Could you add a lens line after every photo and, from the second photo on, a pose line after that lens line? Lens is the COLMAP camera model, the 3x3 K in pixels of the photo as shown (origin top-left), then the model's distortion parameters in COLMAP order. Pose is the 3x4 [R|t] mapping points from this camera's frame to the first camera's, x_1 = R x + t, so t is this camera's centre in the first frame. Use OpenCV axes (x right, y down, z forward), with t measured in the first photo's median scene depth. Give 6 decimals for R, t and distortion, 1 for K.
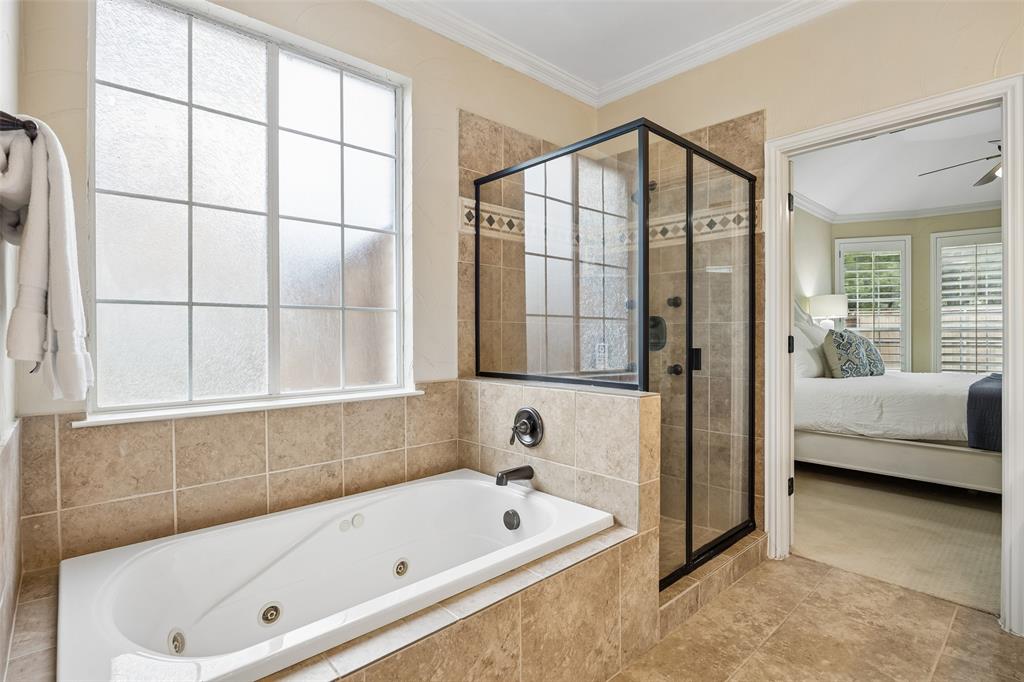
lens RADIAL K [[500.7, 0, 511.3], [0, 500.7, 336.5], [0, 0, 1]] dist [-0.002034, -0.000139]
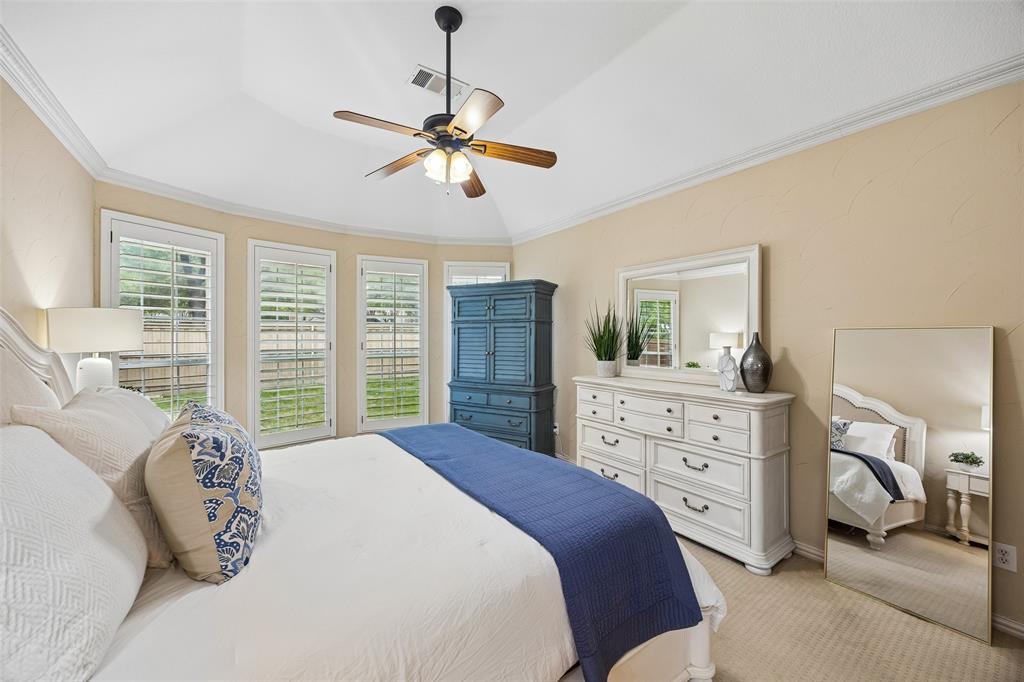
lens RADIAL K [[407.9, 0, 535.8], [0, 407.9, 337.8], [0, 0, 1]] dist [-0.002625, 0.000735]
pose [[0.123460, 0.003057, 0.992345, 0.275199], [0.007323, 0.999965, -0.003992, -0.047092], [-0.992323, 0.007760, 0.123433, 0.499974]]
